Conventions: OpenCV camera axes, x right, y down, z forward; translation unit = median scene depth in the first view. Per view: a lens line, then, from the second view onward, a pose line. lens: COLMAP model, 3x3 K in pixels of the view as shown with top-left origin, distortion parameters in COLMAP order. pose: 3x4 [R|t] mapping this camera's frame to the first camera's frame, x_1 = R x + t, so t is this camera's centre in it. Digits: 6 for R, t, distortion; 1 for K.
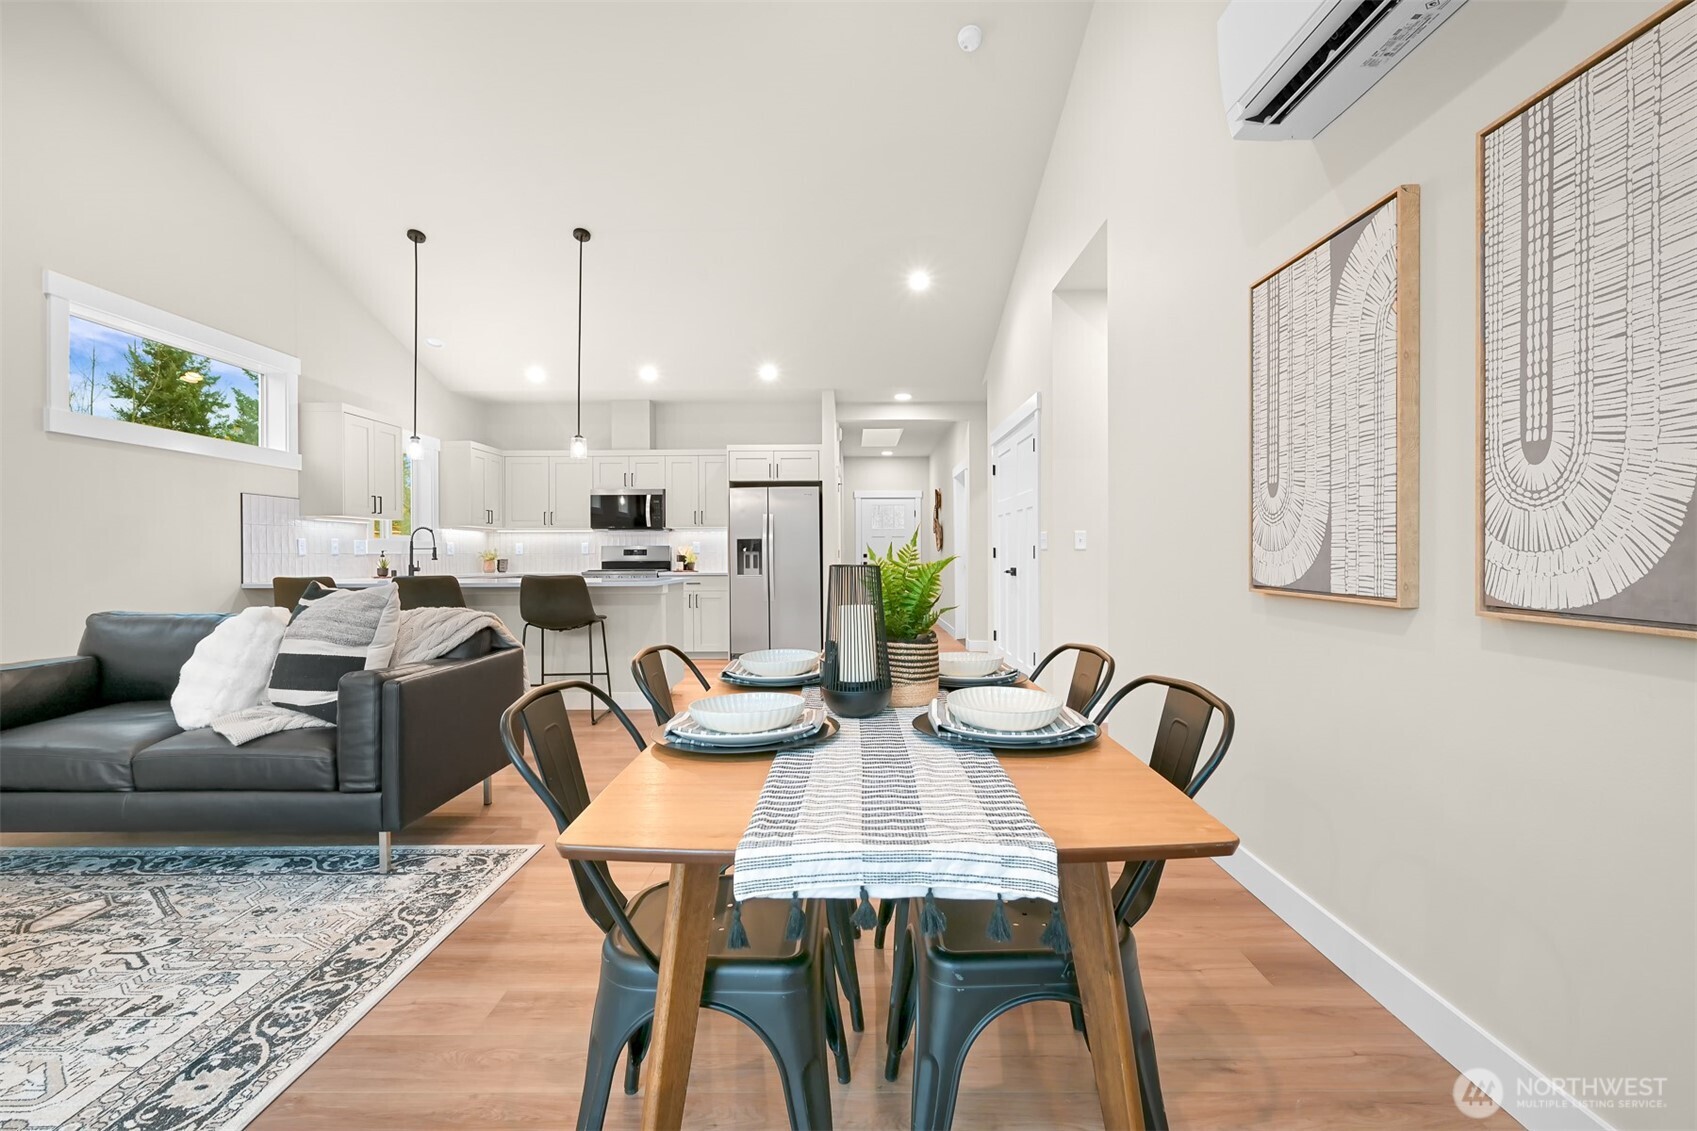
lens RADIAL K [[740.8, 0, 845.9], [0, 740.8, 555.4], [0, 0, 1]] dist [0.000493, 0.000394]
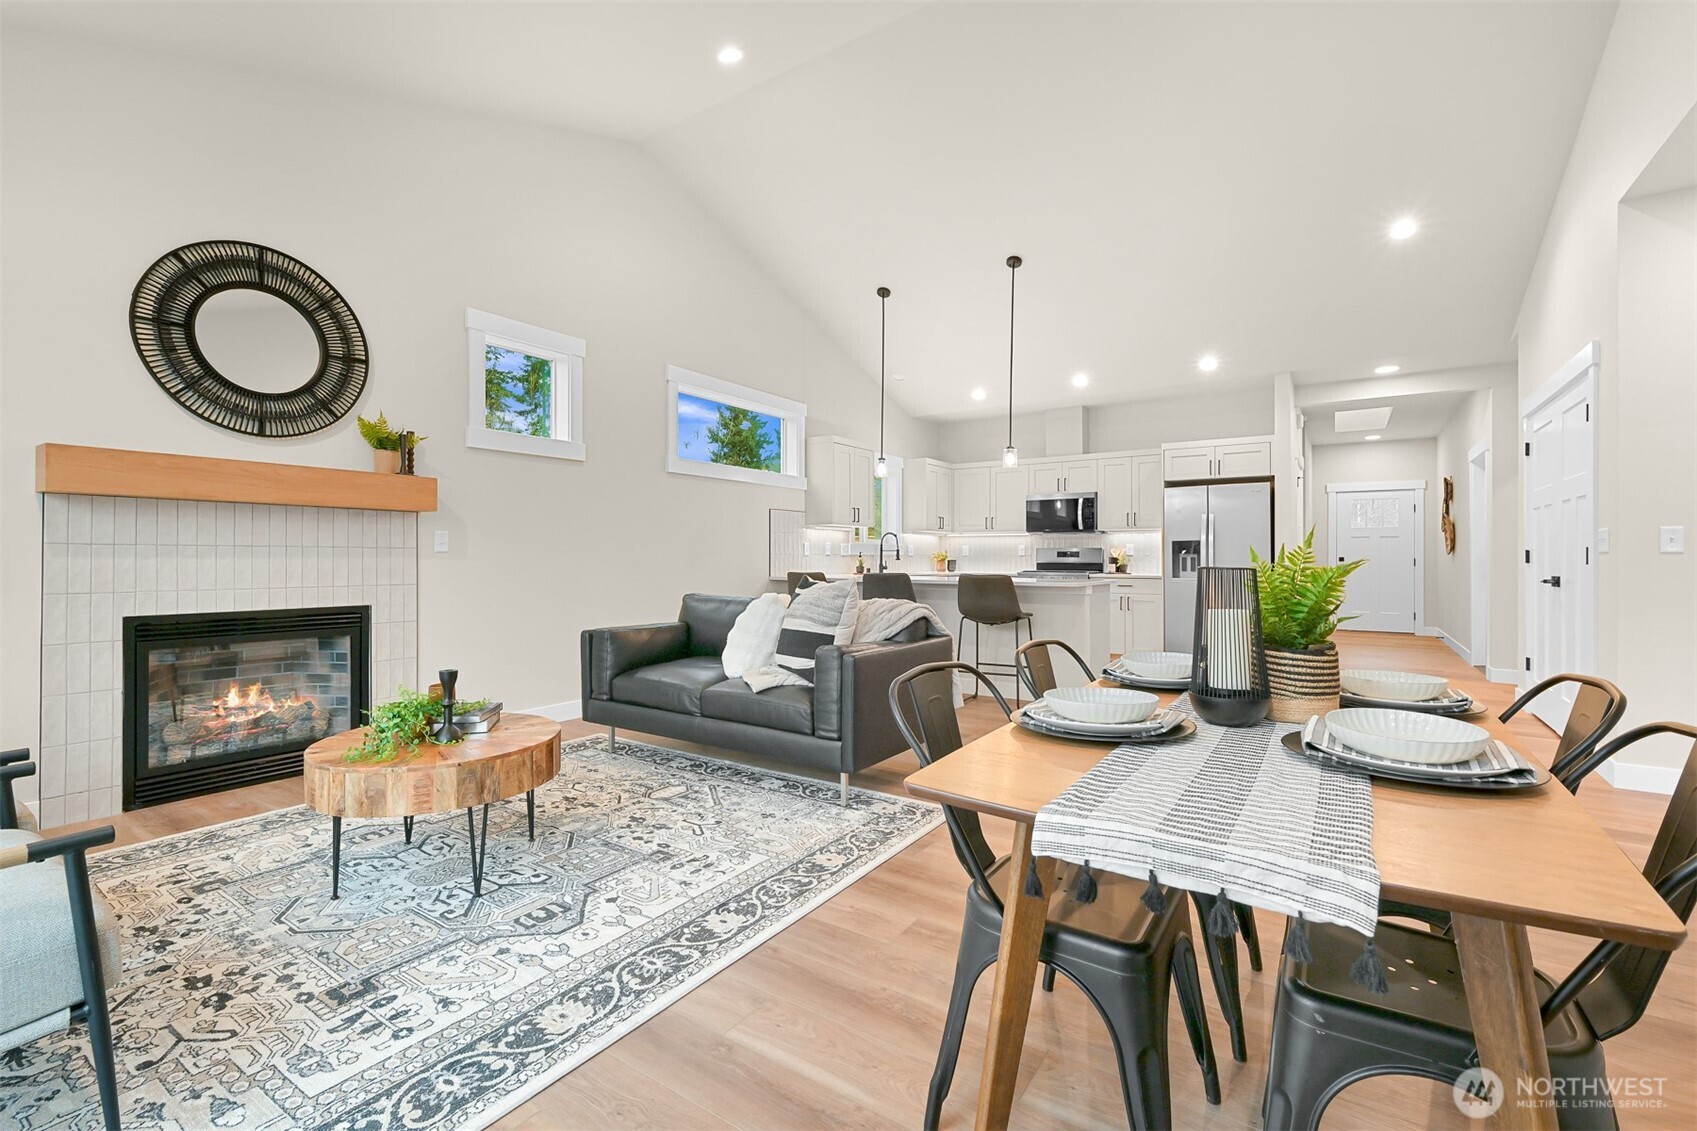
lens RADIAL K [[724.6, 0, 861.3], [0, 724.6, 555.3], [0, 0, 1]] dist [0.003209, 0.000573]
pose [[0.840495, 0.004566, -0.541800, 0.073946], [-0.006157, 0.999980, -0.001124, 0.000902], [0.541784, 0.004280, 0.840507, -0.029256]]
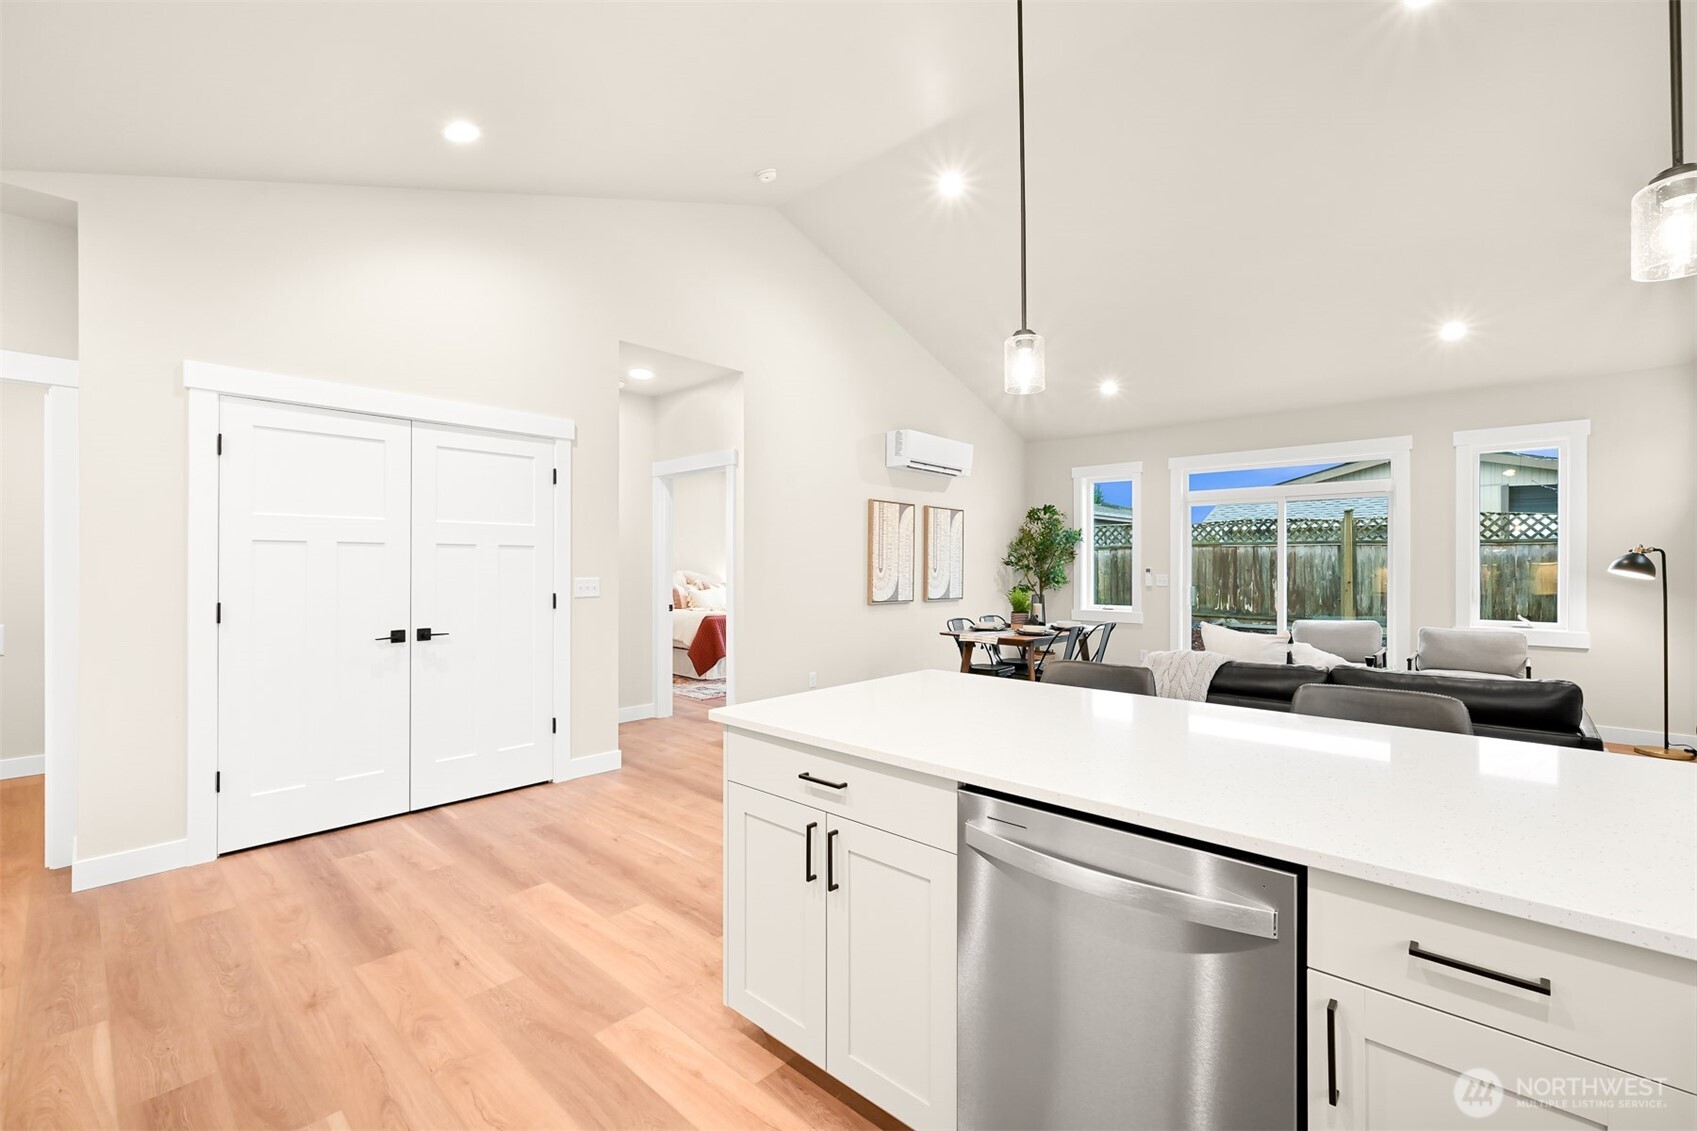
lens RADIAL K [[771.0, 0, 799.7], [0, 771.0, 563.4], [0, 0, 1]] dist [-0.000213, 0.000566]
pose [[-0.736501, 0.006315, 0.676407, -1.182124], [0.003399, 0.999978, -0.005634, -0.087301], [-0.676428, -0.001850, -0.736507, 3.149649]]
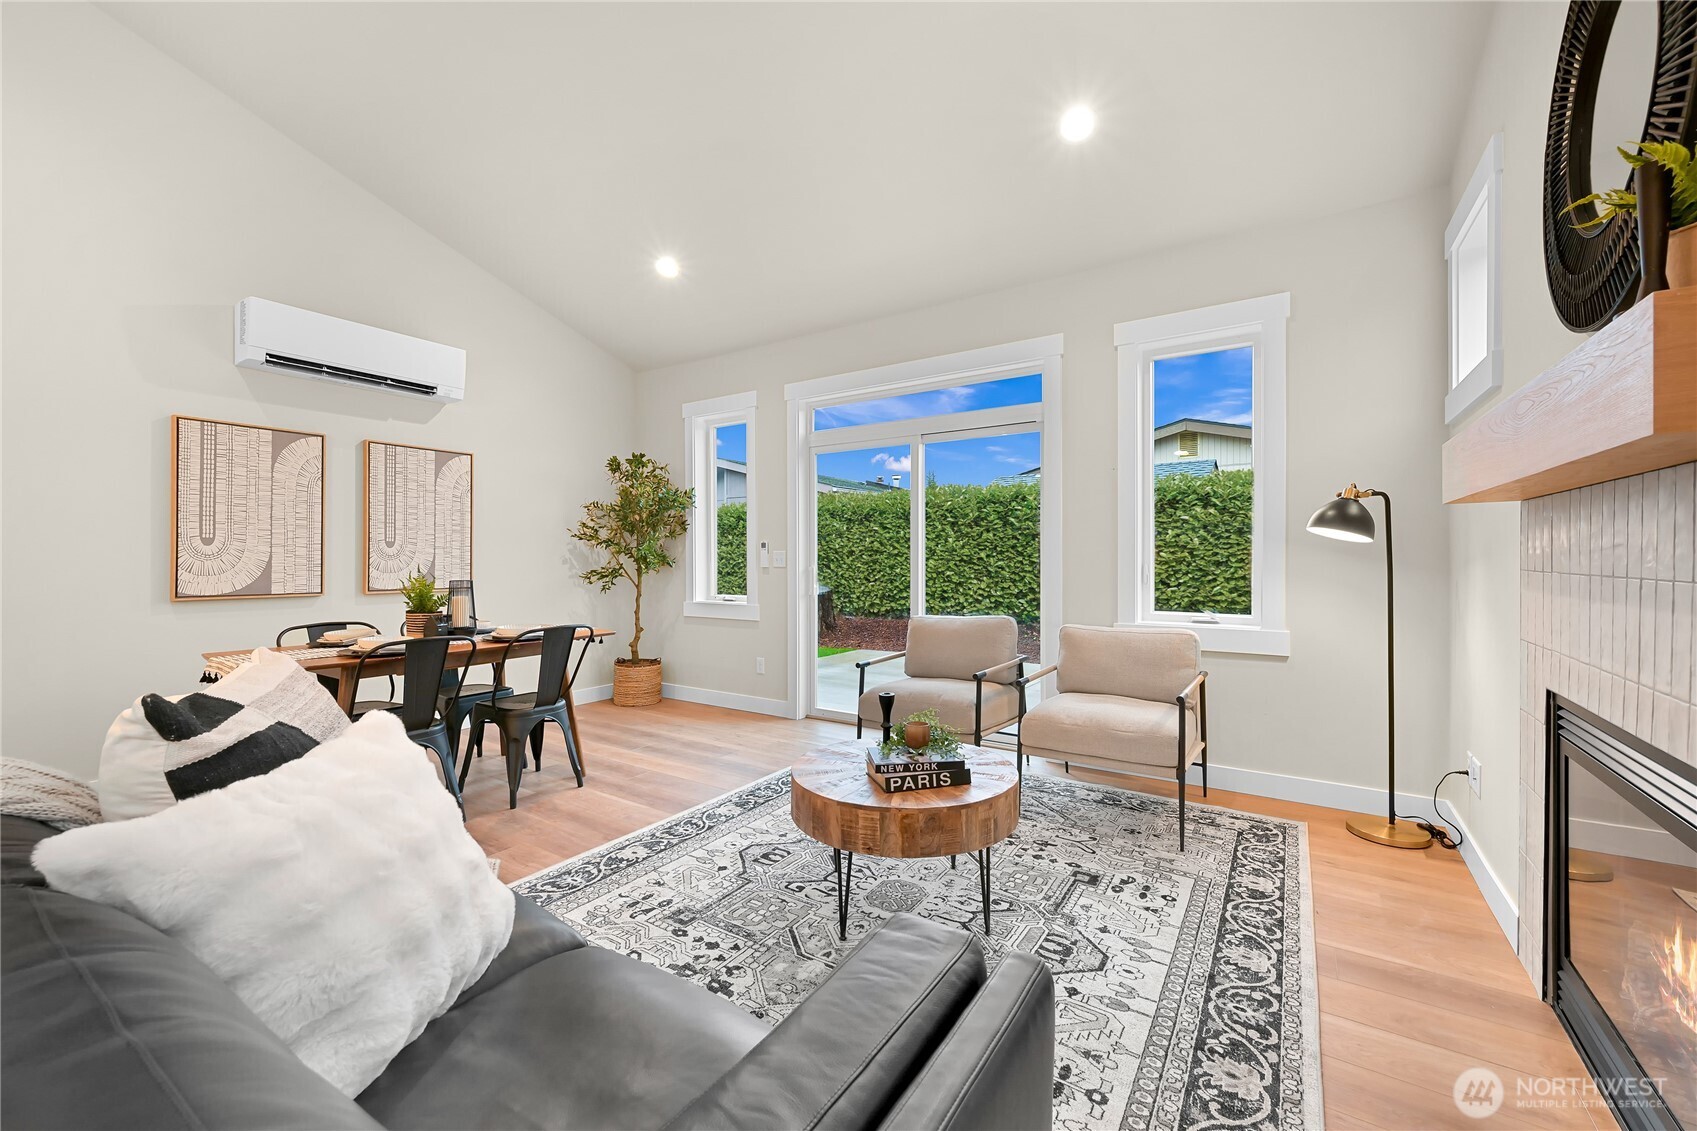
lens RADIAL K [[679.6, 0, 840.1], [0, 679.6, 561.9], [0, 0, 1]] dist [0.000246, 0.000035]
pose [[-0.824078, 0.006248, 0.566442, -1.400862], [0.010035, 0.999943, 0.003569, -0.025648], [-0.566387, 0.008625, -0.824094, 1.298968]]
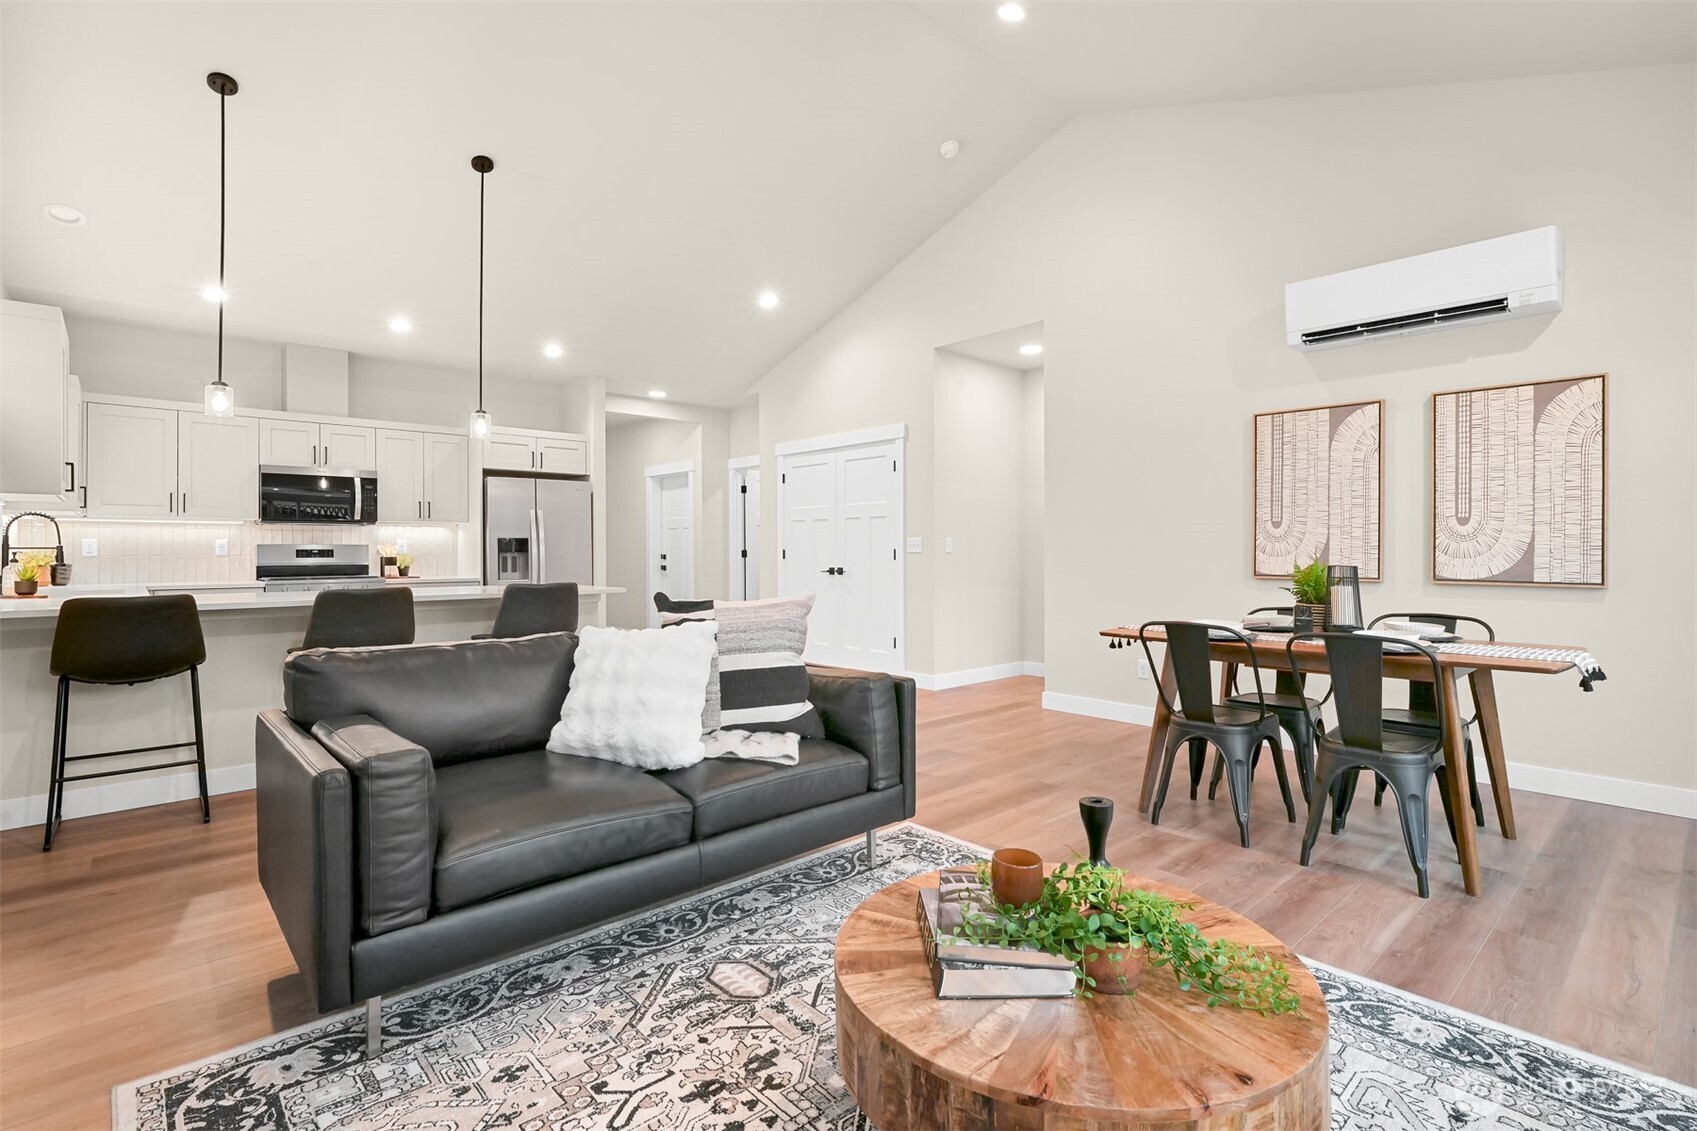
lens RADIAL K [[788.2, 0, 848.9], [0, 788.2, 549.7], [0, 0, 1]] dist [0.002521, 0.001214]
pose [[0.739321, 0.000569, 0.673353, -1.419717], [0.001233, 0.999997, -0.002199, -0.017326], [-0.673352, 0.002456, 0.739318, 0.202177]]
